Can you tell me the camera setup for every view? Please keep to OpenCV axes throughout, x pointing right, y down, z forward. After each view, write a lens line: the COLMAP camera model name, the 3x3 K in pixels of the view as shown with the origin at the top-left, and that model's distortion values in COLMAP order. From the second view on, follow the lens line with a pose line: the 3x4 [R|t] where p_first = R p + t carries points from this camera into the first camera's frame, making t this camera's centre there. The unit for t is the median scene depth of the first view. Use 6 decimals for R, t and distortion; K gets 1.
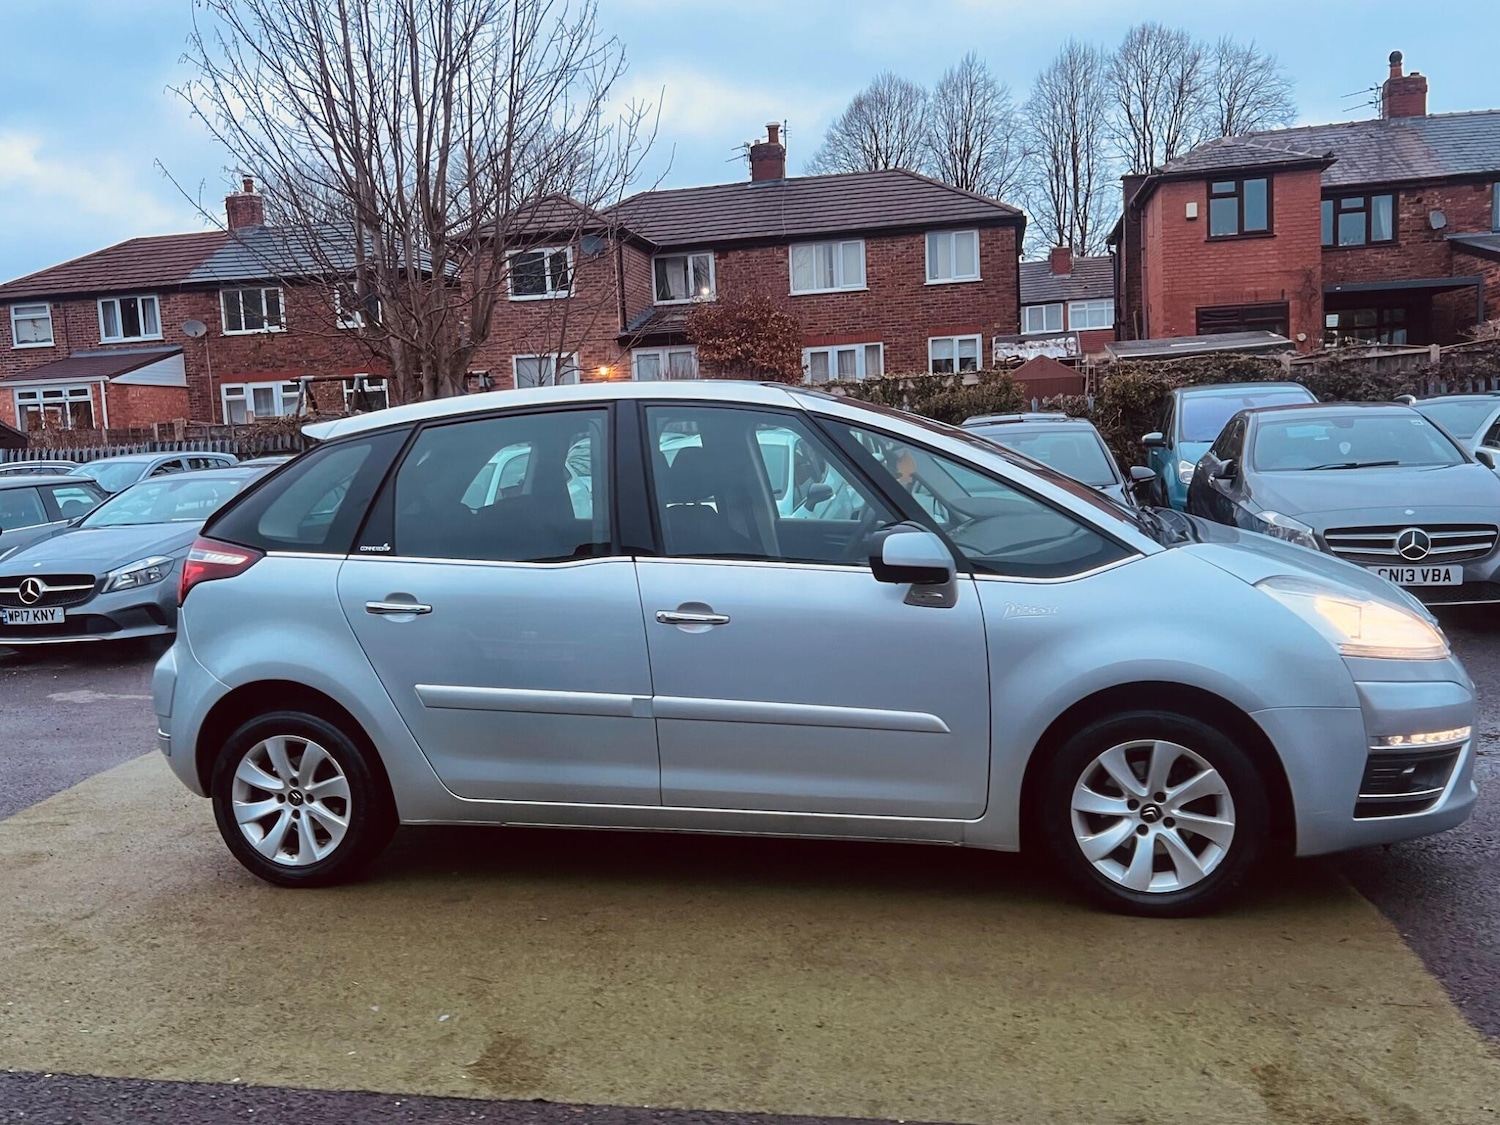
lens RADIAL K [[1250.2, 0, 743.6], [0, 1250.2, 558.4], [0, 0, 1]] dist [0.055566, -0.062452]
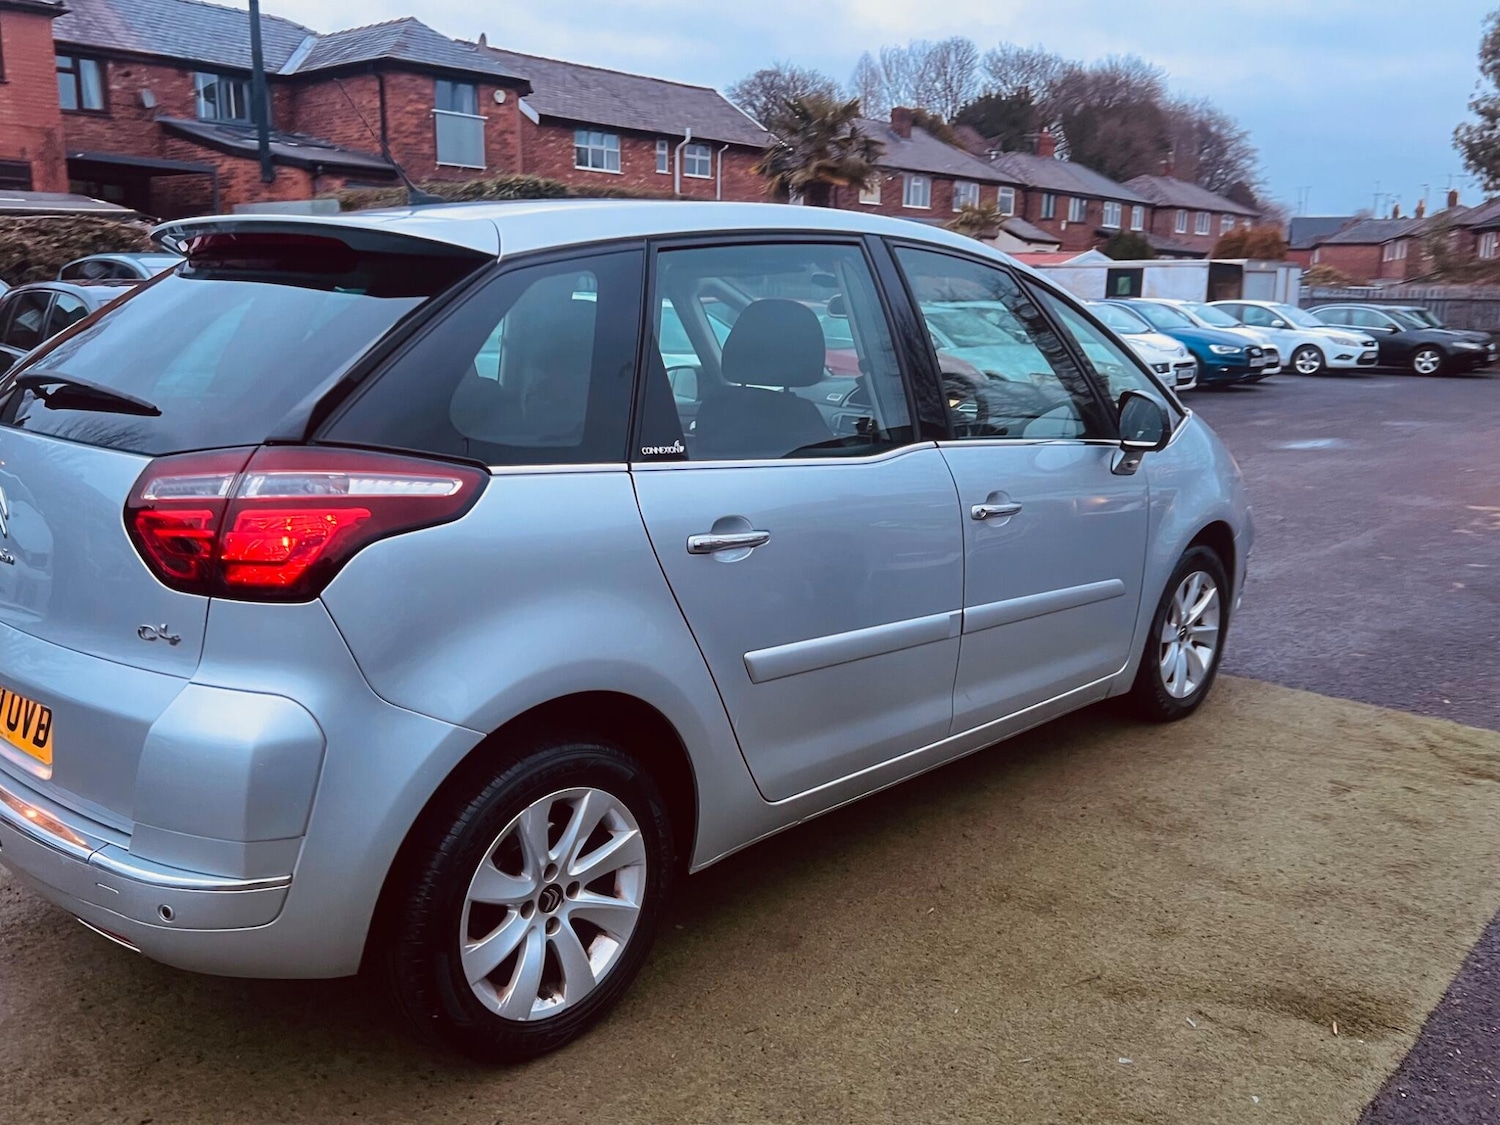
lens RADIAL K [[1249.6, 0, 743.7], [0, 1249.6, 569.8], [0, 0, 1]] dist [0.052501, -0.058231]
pose [[0.494906, -0.130644, 0.859070, -0.766522], [0.046677, 0.991203, 0.123848, -0.022316], [-0.867692, -0.021194, 0.496650, 0.644115]]
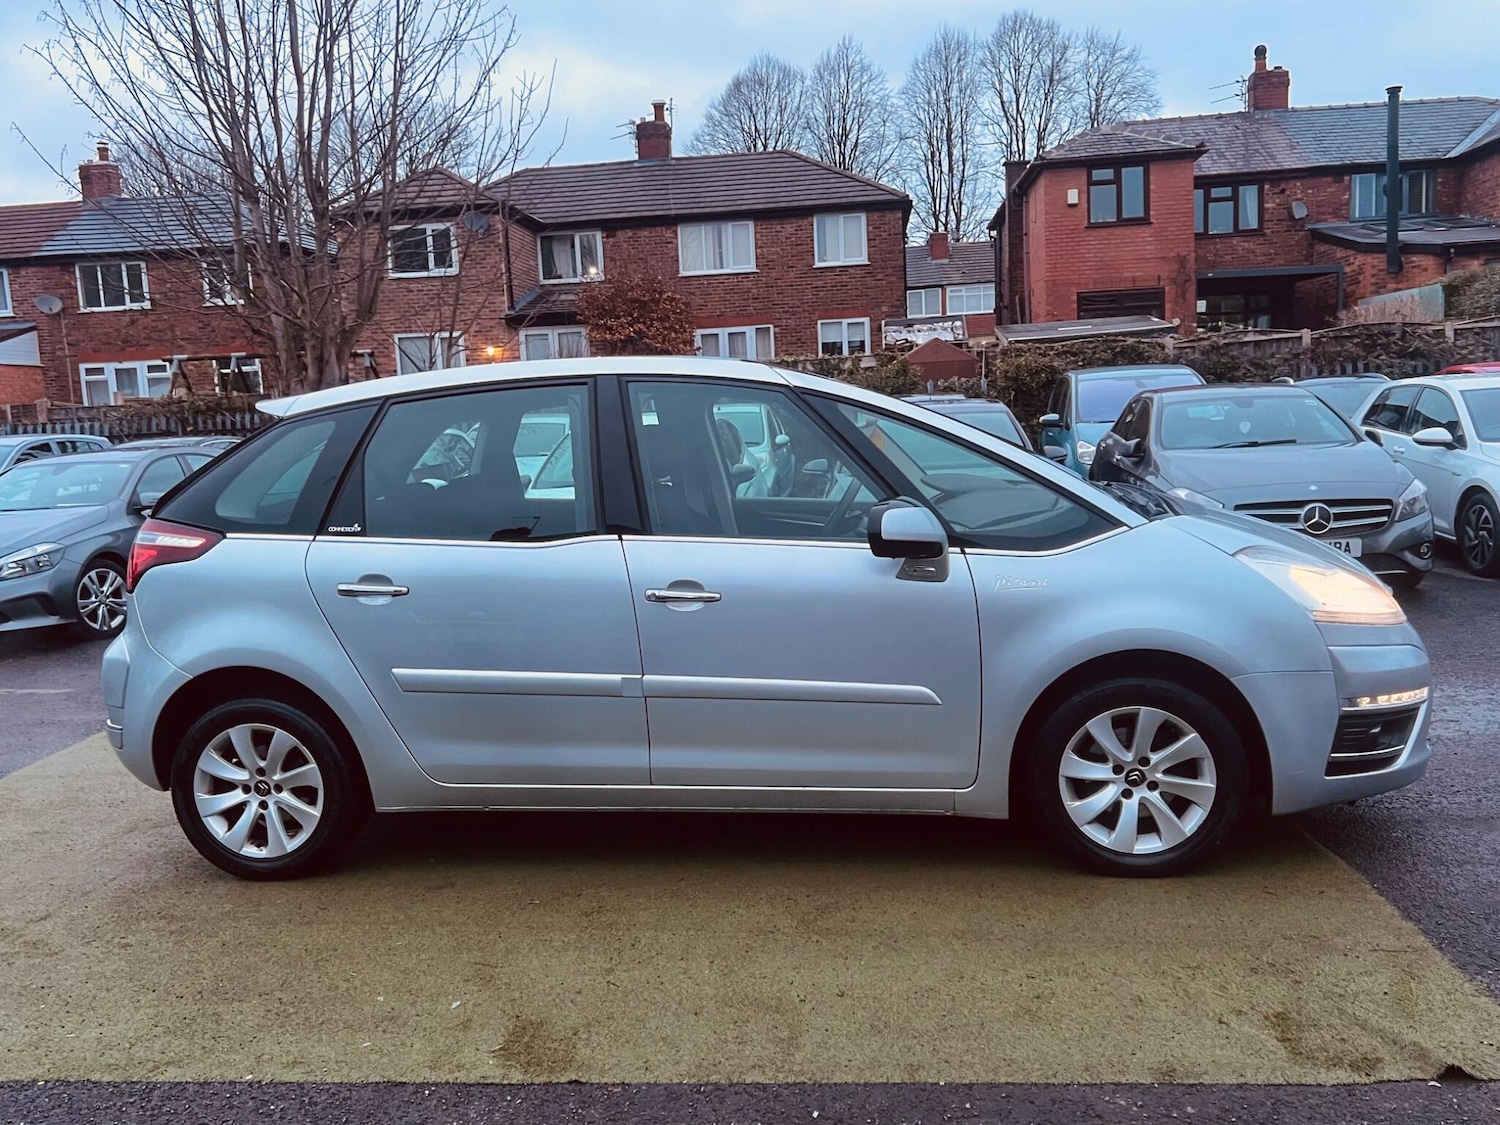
lens RADIAL K [[1249.6, 0, 743.7], [0, 1249.6, 569.8], [0, 0, 1]] dist [0.052501, -0.058231]
pose [[0.995309, -0.012515, 0.095934, -0.078264], [0.010348, 0.999681, 0.023050, 0.004122], [-0.096192, -0.021950, 0.995121, 0.007604]]
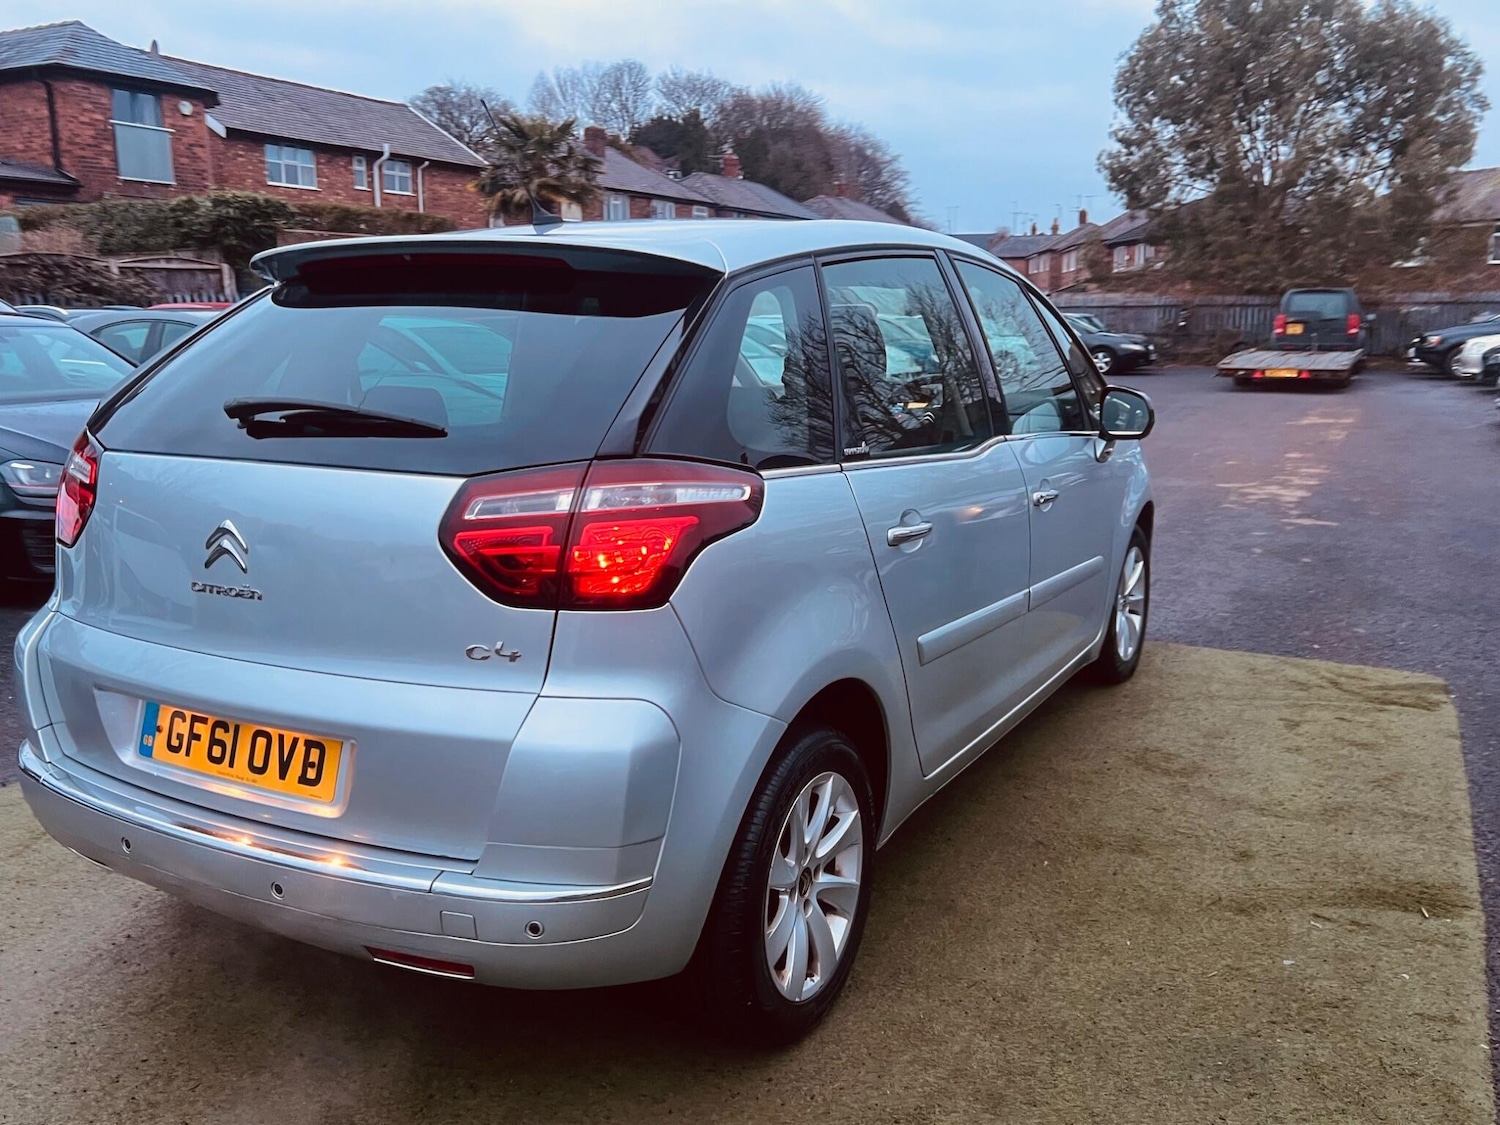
lens RADIAL K [[1250.5, 0, 742.5], [0, 1250.5, 552.9], [0, 0, 1]] dist [0.048034, -0.048157]
pose [[0.271763, -0.133920, 0.953001, -0.891756], [0.086243, 0.989675, 0.114480, -0.033130], [-0.958492, 0.051078, 0.280507, 0.847565]]
